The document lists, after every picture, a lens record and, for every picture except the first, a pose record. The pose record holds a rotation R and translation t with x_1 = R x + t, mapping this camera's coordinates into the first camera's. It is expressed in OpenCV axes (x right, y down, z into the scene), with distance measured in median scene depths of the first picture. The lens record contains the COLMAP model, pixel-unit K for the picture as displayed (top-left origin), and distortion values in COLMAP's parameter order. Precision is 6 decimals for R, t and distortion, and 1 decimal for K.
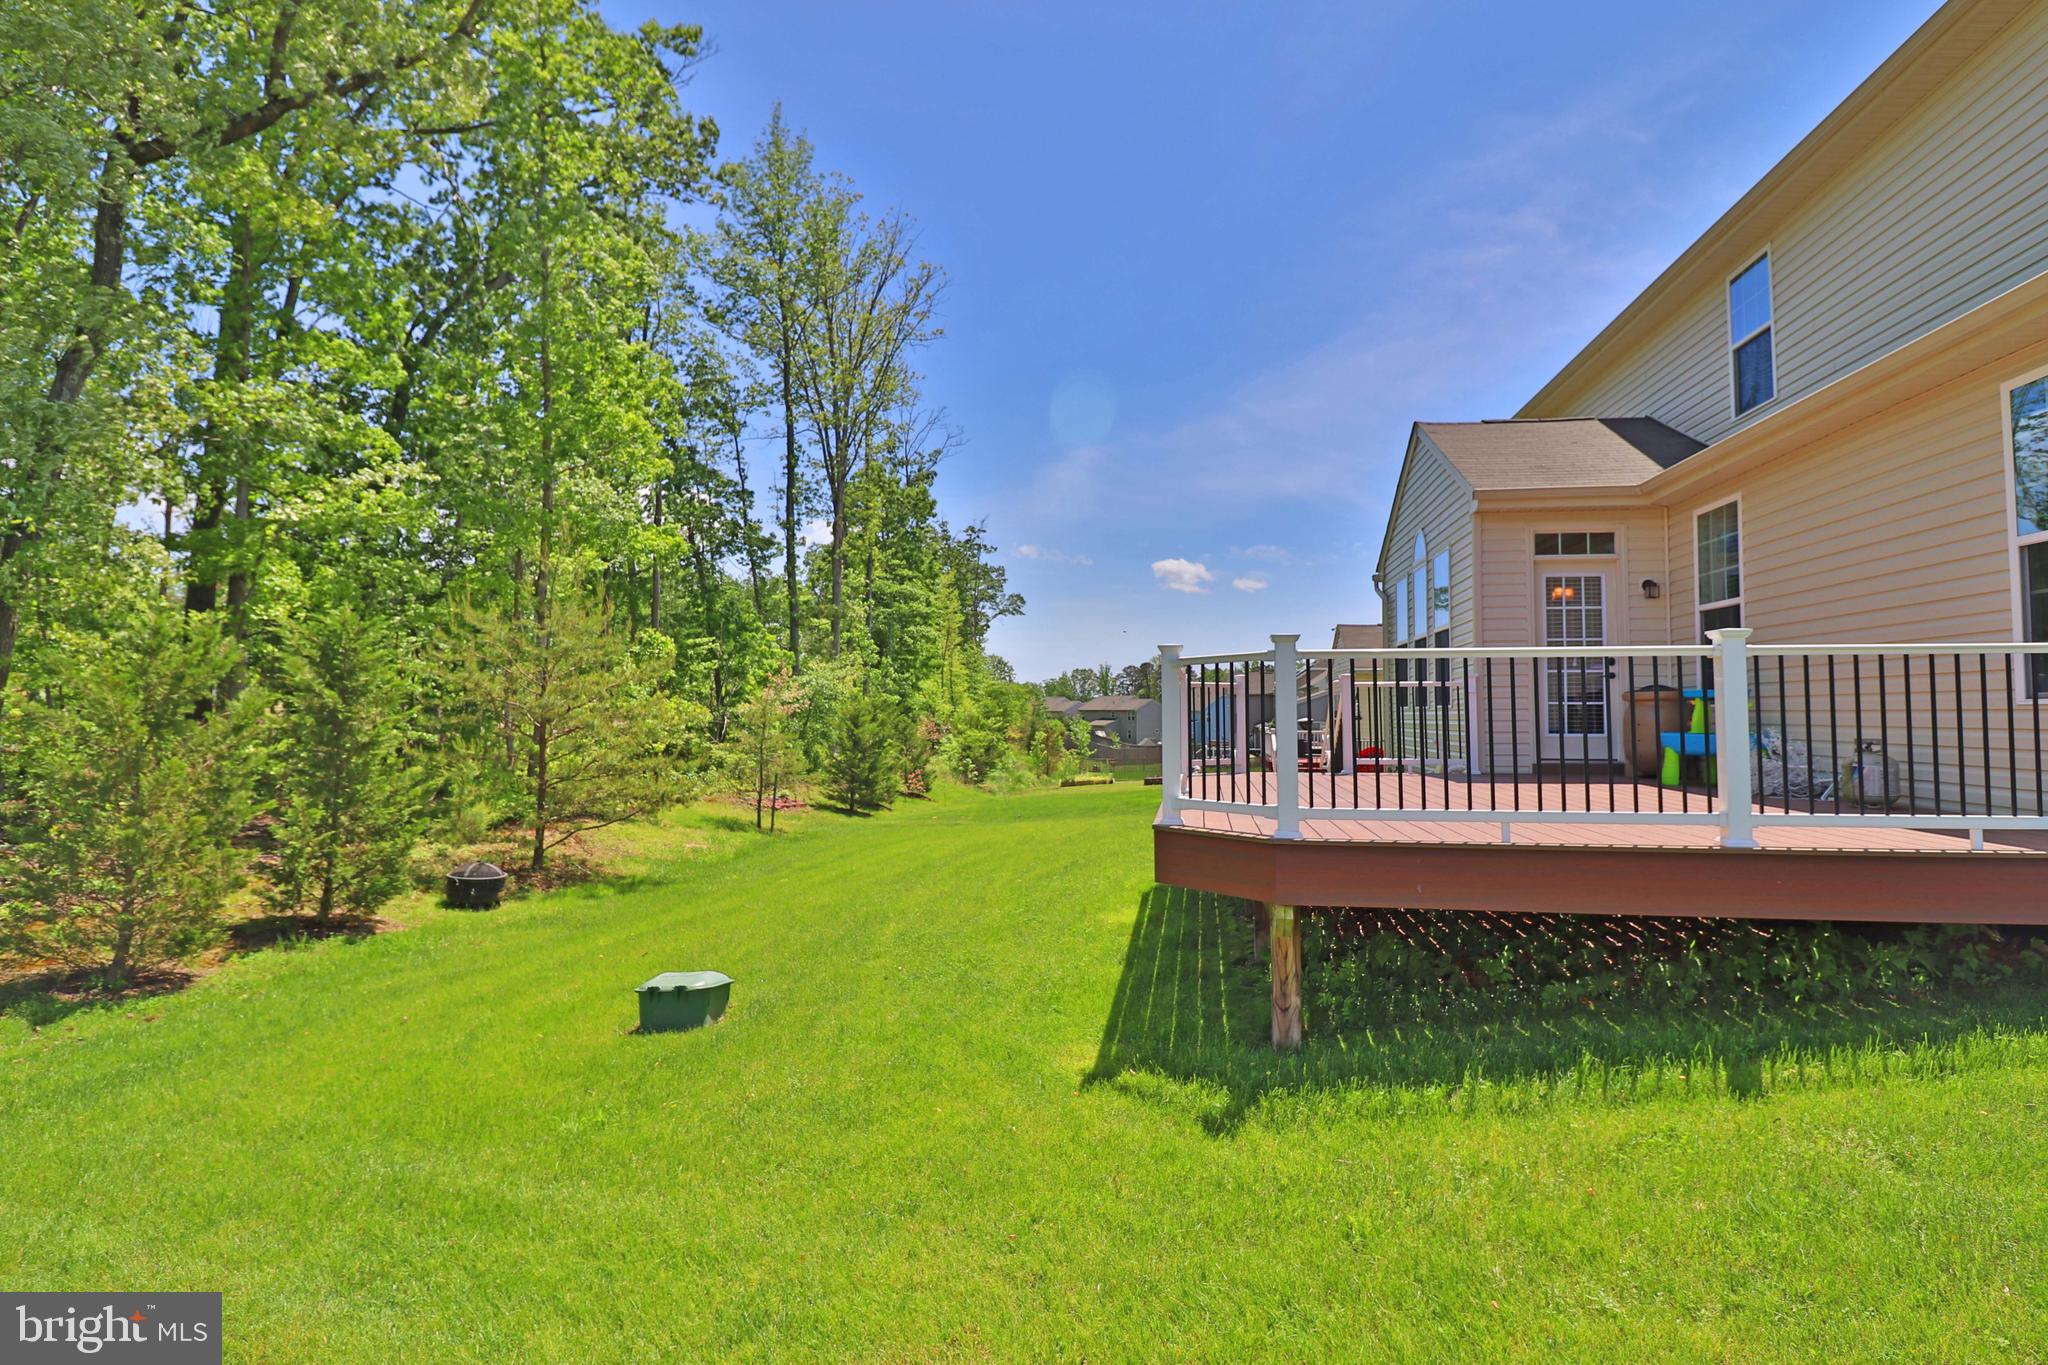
lens RADIAL K [[1053.1, 0, 1024.1], [0, 1053.1, 666.7], [0, 0, 1]] dist [-0.019094, -0.000462]
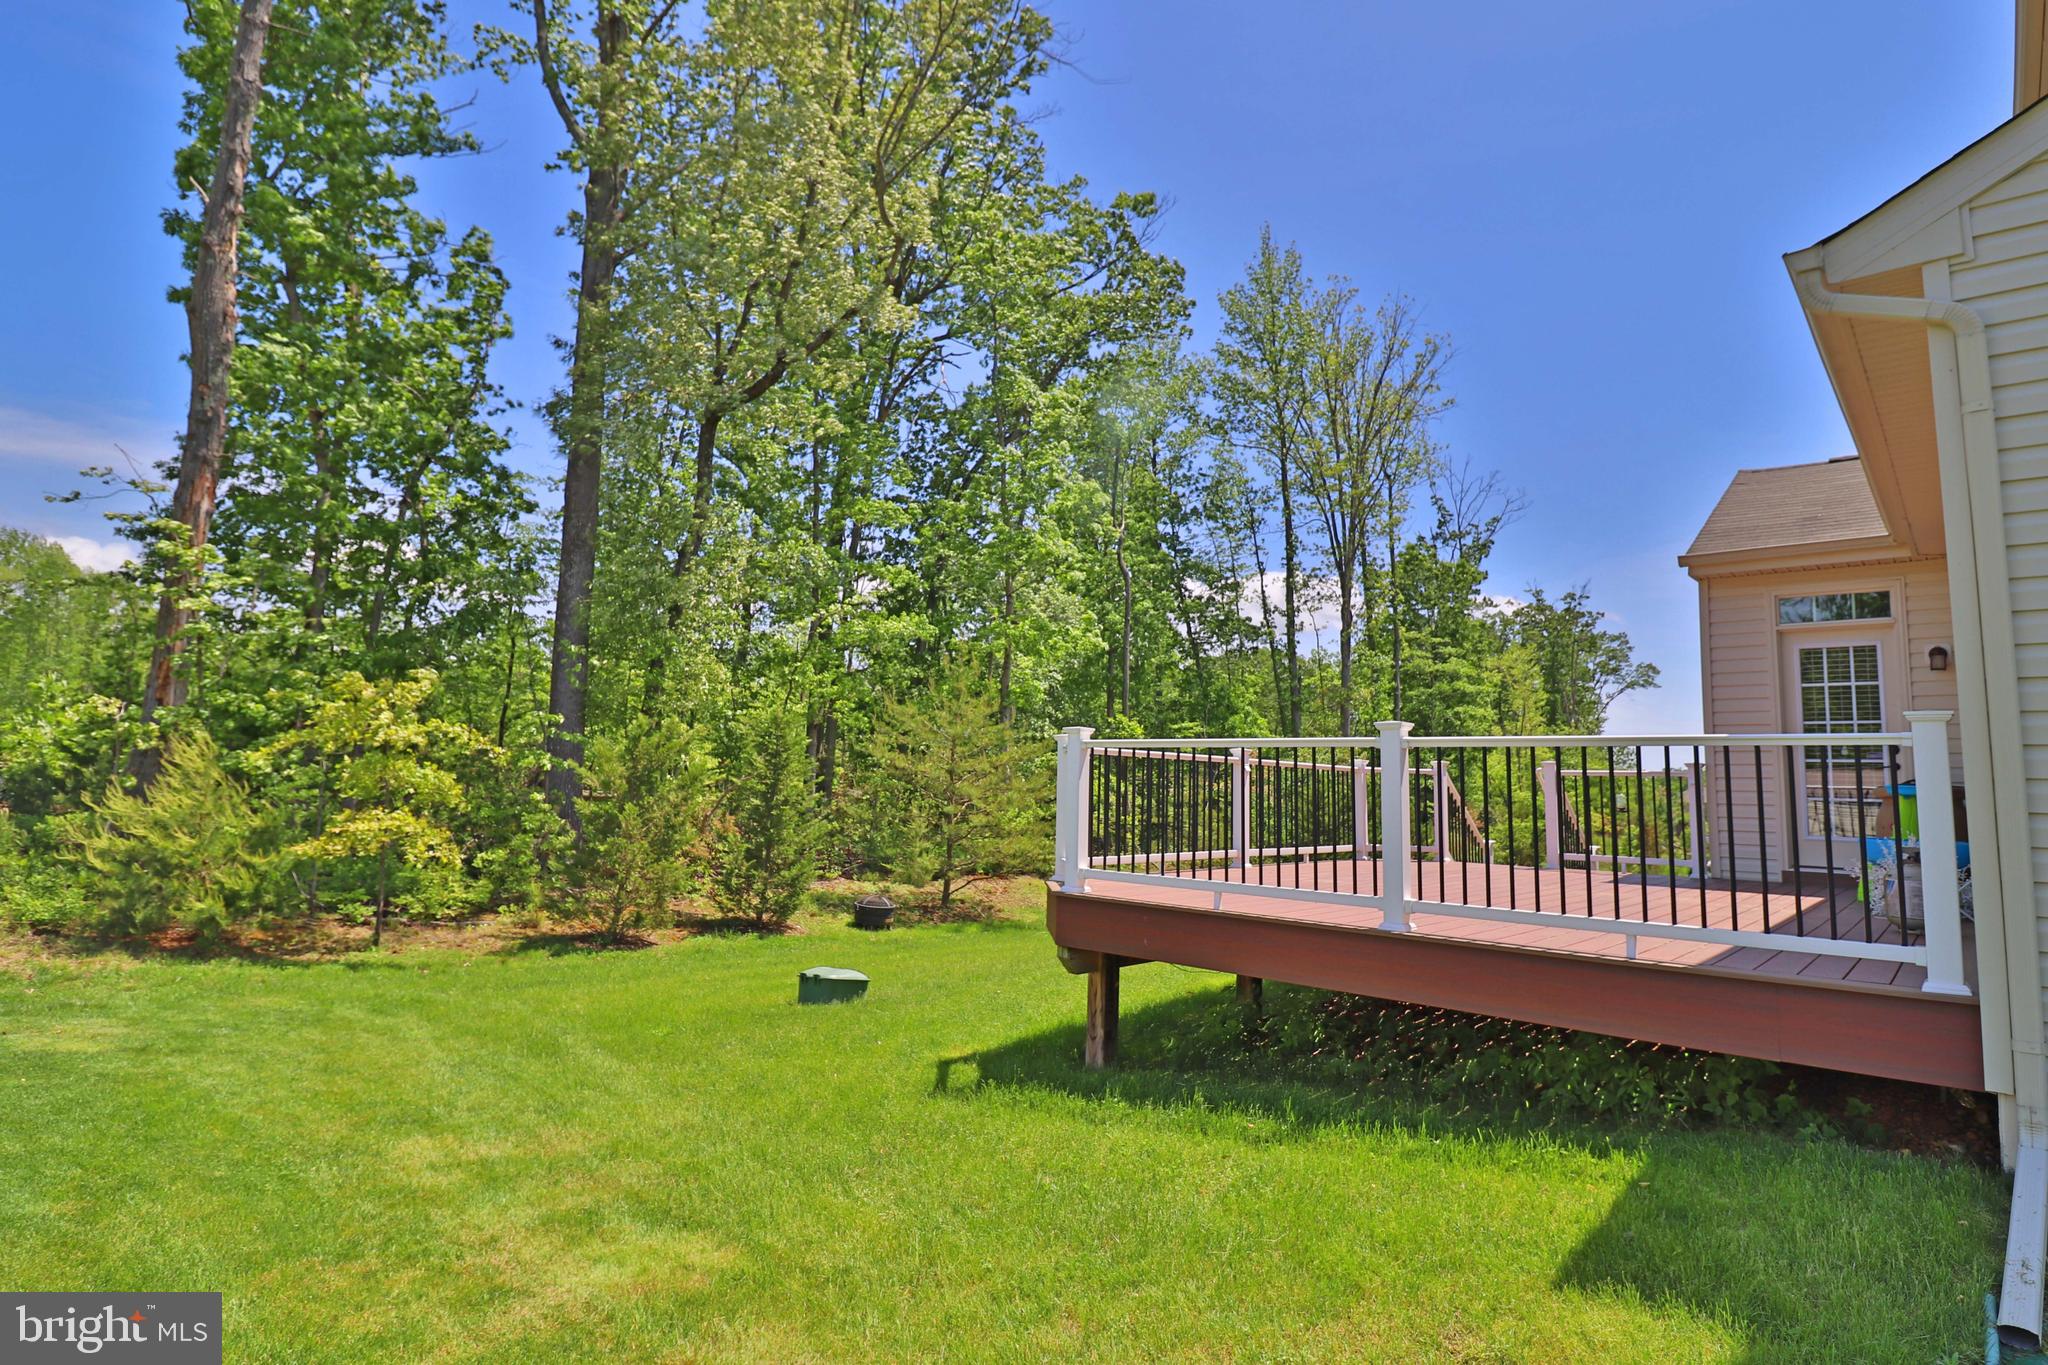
lens RADIAL K [[1053.1, 0, 1024.1], [0, 1053.1, 666.7], [0, 0, 1]] dist [-0.019094, -0.000462]
pose [[0.835967, -0.037333, -0.547509, 0.436815], [-0.004517, 0.997182, -0.074891, -0.005527], [0.548762, 0.065079, 0.833442, -0.043854]]
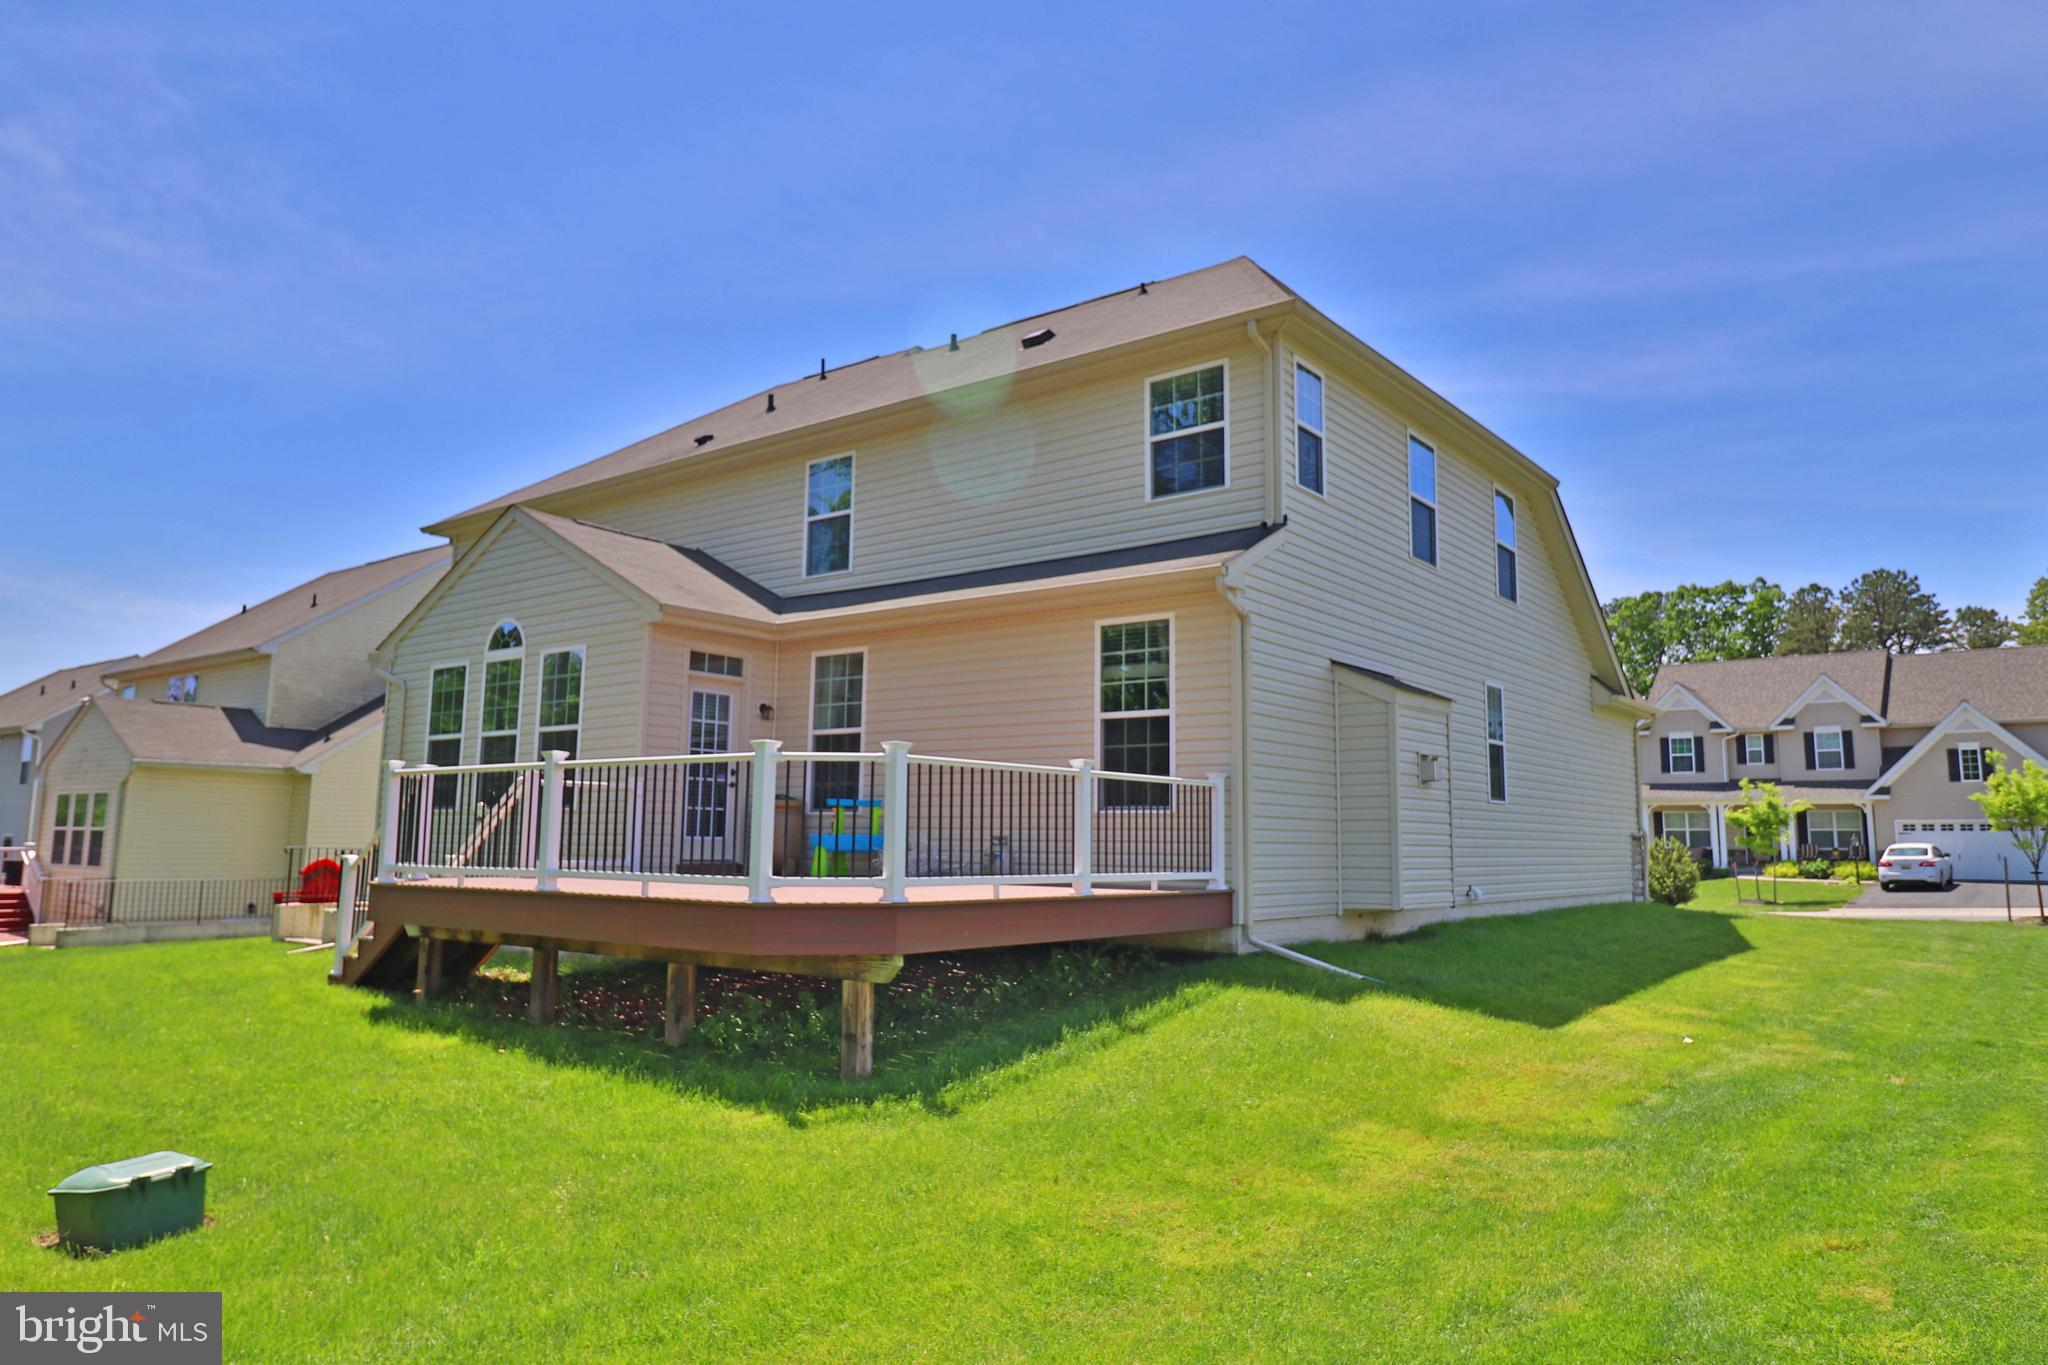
lens RADIAL K [[1333.6, 0, 1024.0], [0, 1333.6, 682.5], [0, 0, 1]] dist [-0.002021, -0.000309]
pose [[0.459865, 0.114071, 0.880631, -0.562991], [-0.052223, 0.993472, -0.101417, 0.027963], [-0.886452, 0.000648, 0.462821, 0.059117]]
